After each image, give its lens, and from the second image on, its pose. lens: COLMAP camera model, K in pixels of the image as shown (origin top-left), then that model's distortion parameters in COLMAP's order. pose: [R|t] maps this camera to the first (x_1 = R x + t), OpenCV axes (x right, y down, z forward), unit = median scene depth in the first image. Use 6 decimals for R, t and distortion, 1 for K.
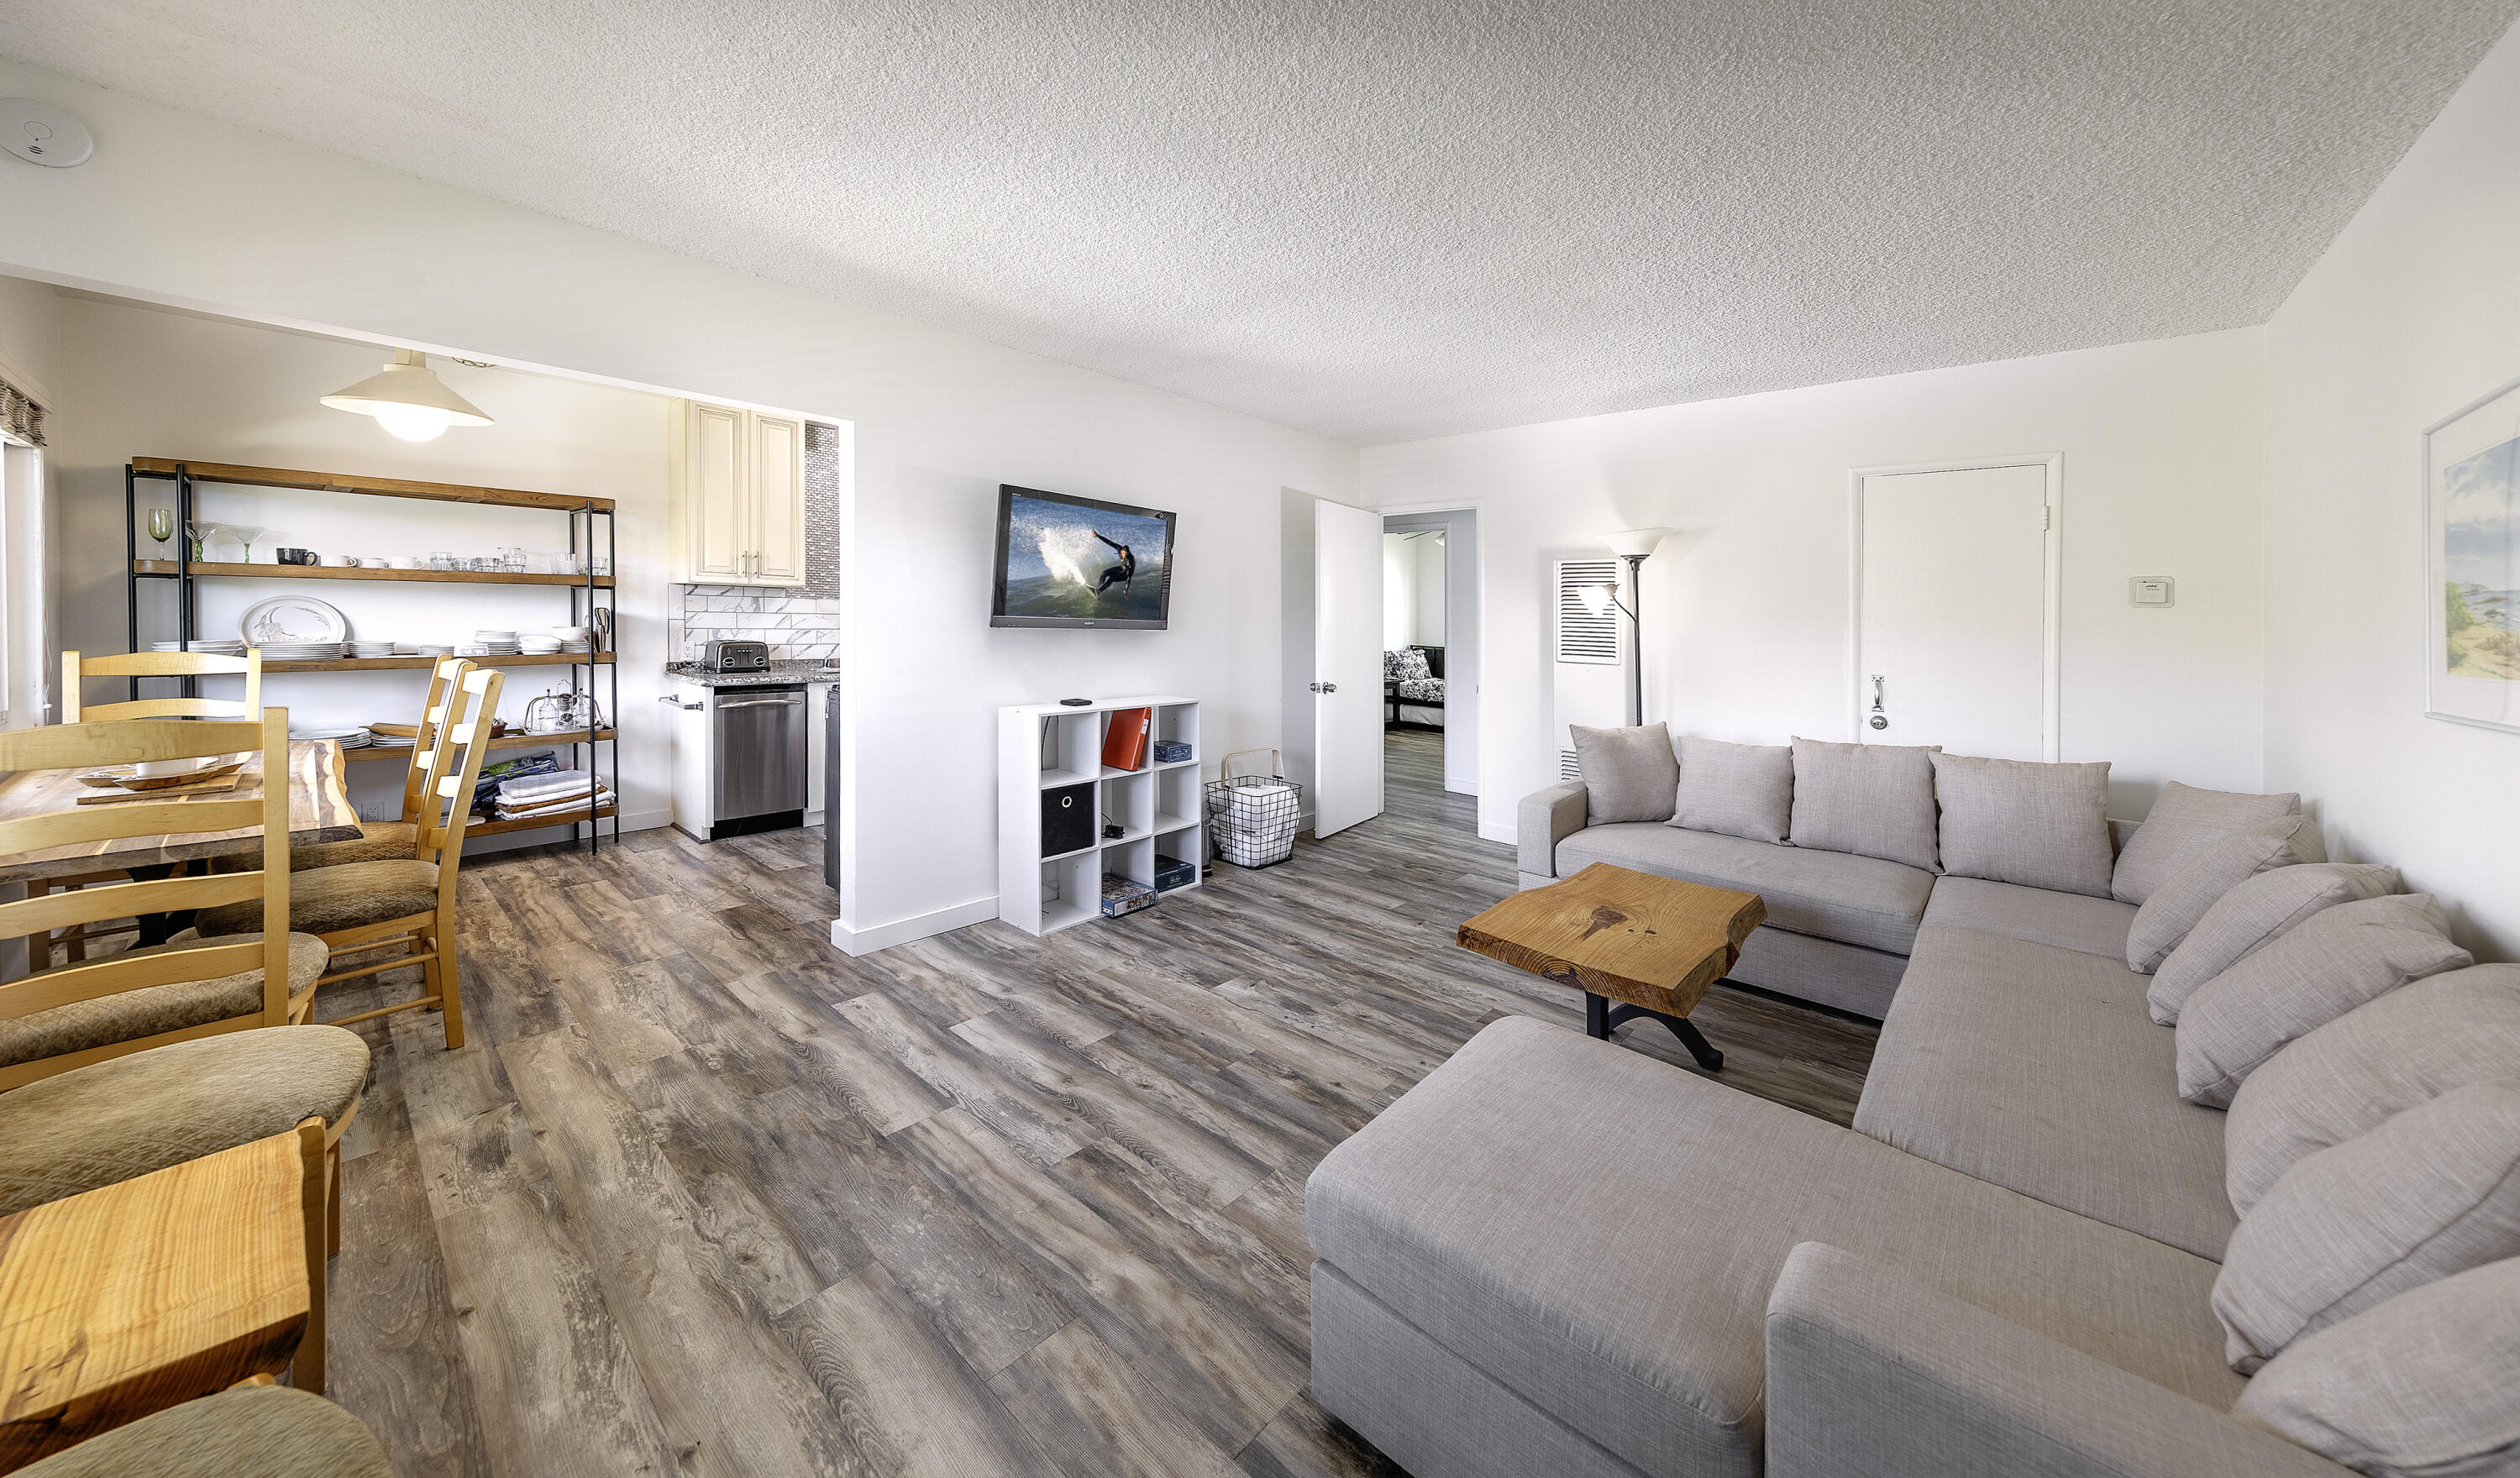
lens RADIAL K [[849.1, 0, 1260.7], [0, 849.1, 726.0], [0, 0, 1]] dist [-0.001595, -0.000047]
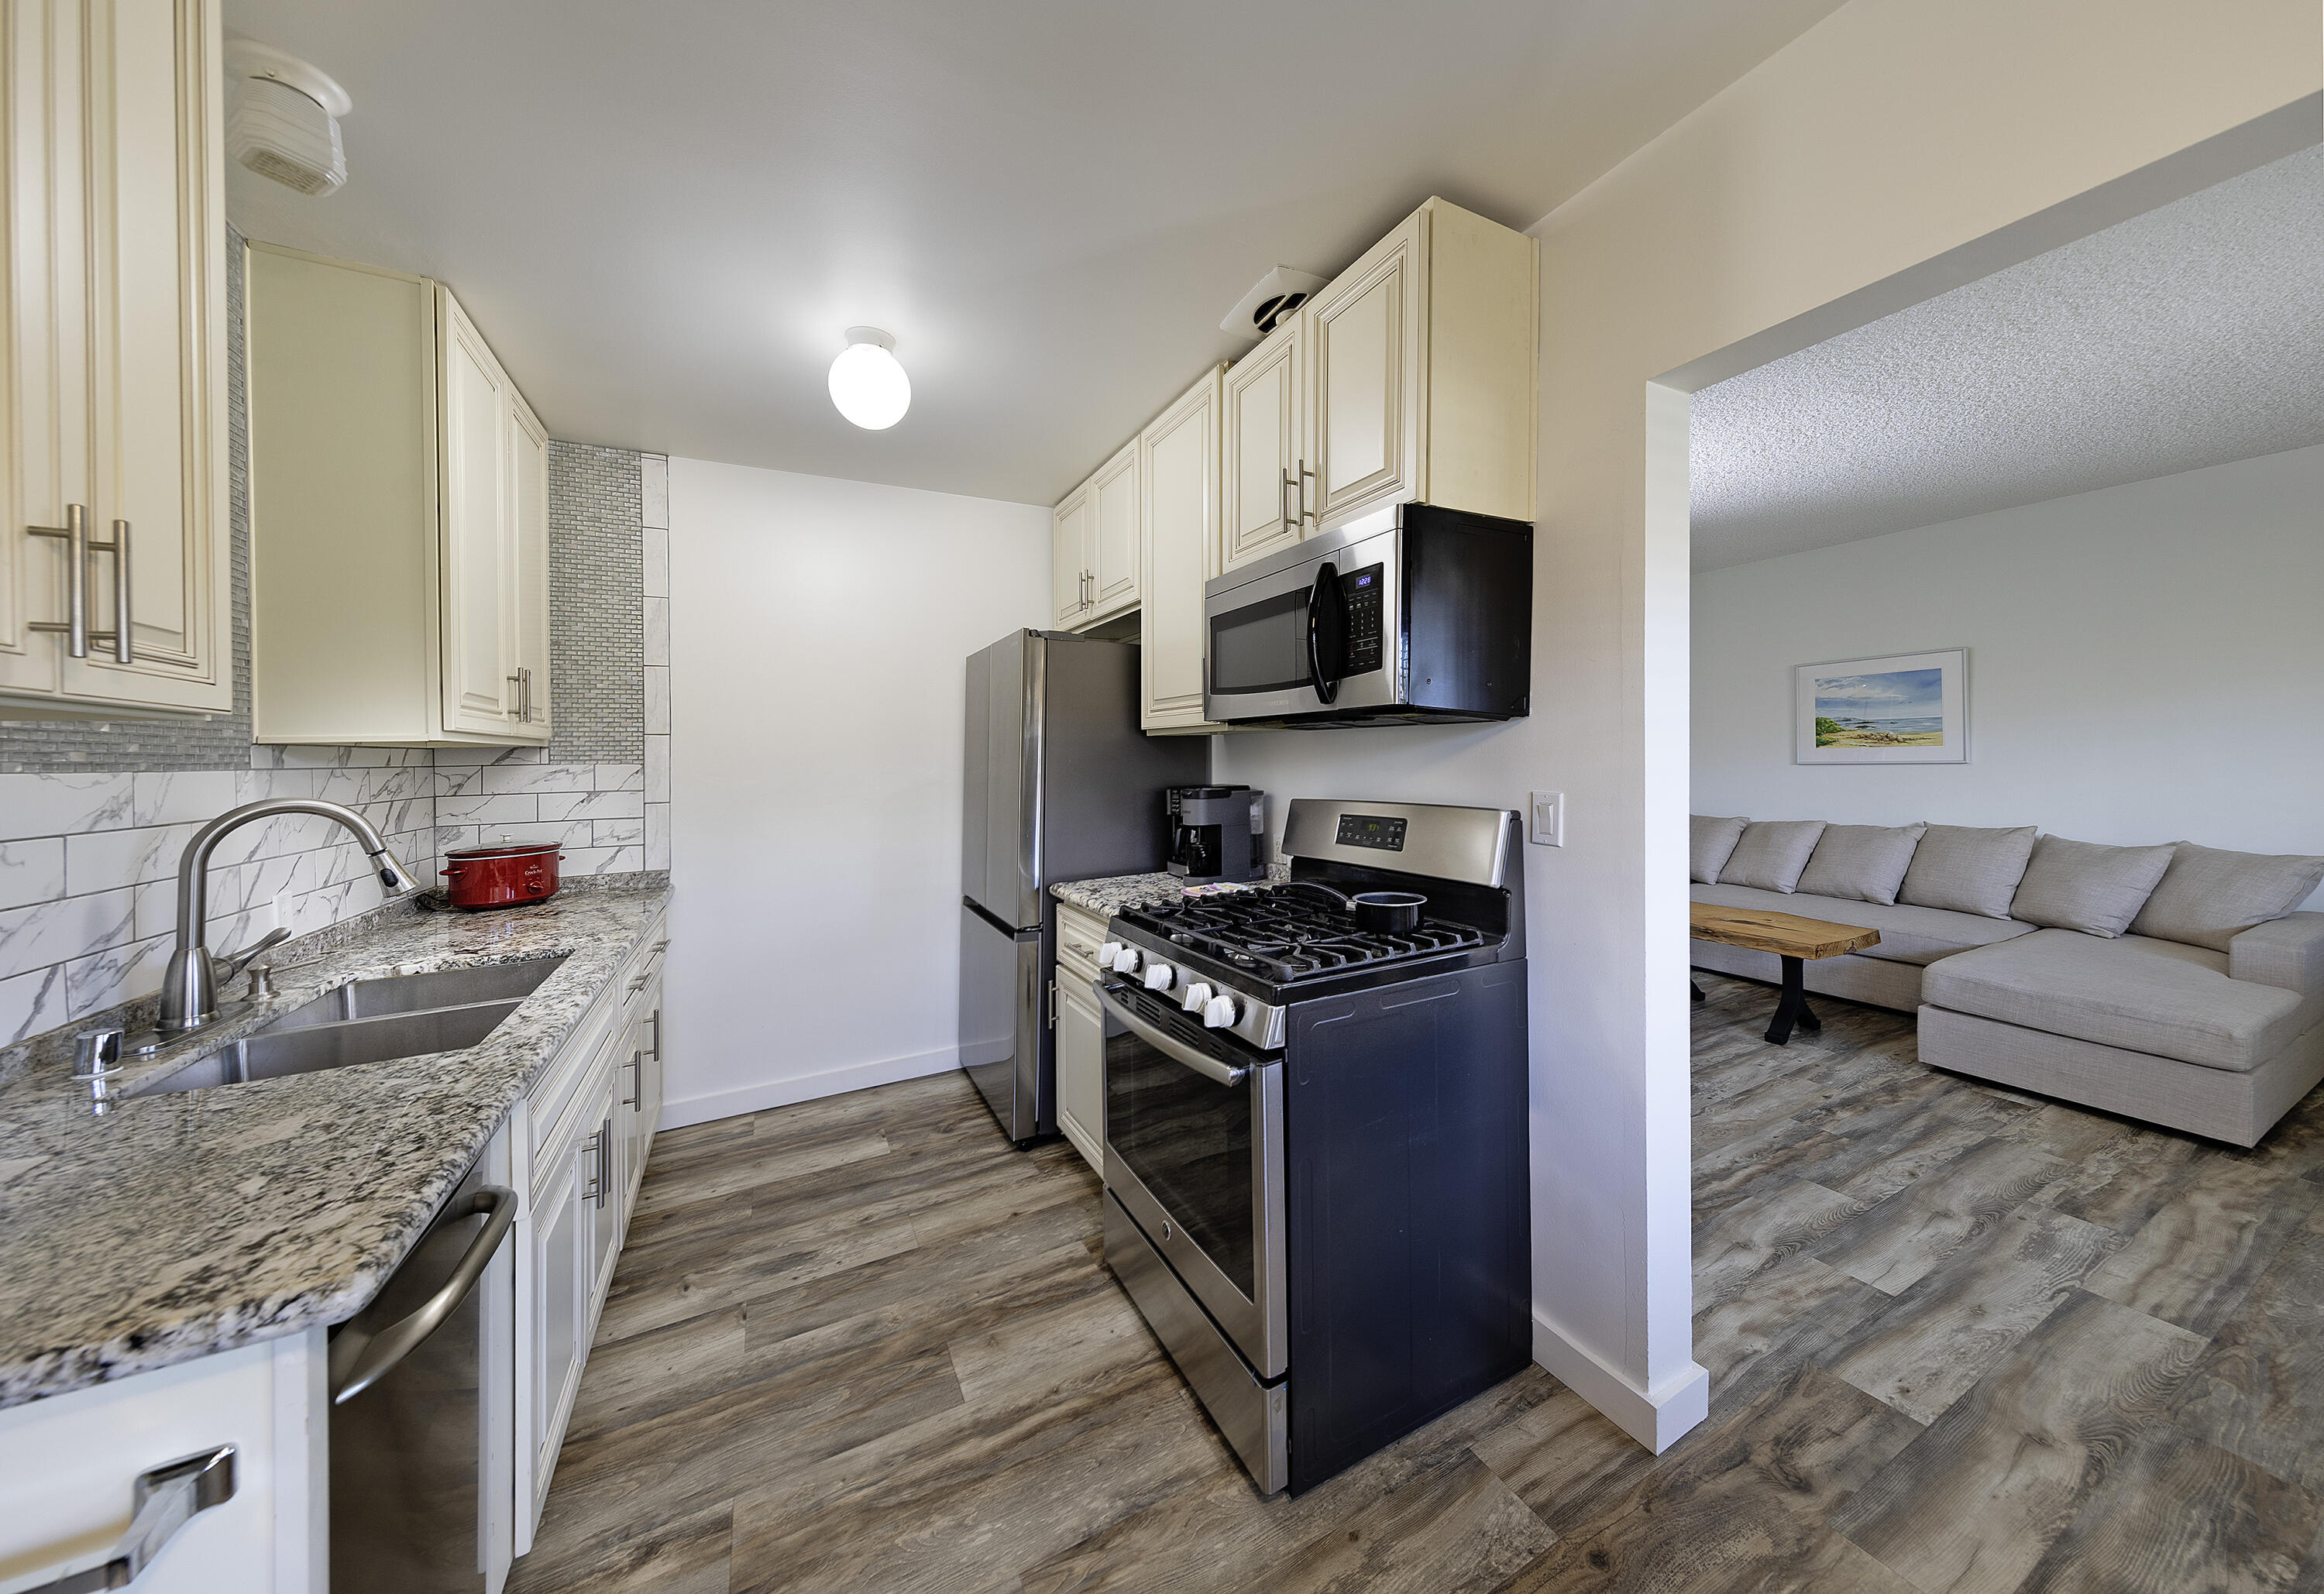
lens RADIAL K [[780.6, 0, 1163.2], [0, 780.6, 784.6], [0, 0, 1]] dist [0.000319, 0.000127]
pose [[0.363833, -0.075295, 0.928416, -1.395869], [0.166911, 0.985865, 0.014544, -0.245725], [-0.916387, 0.149672, 0.371258, 1.454180]]
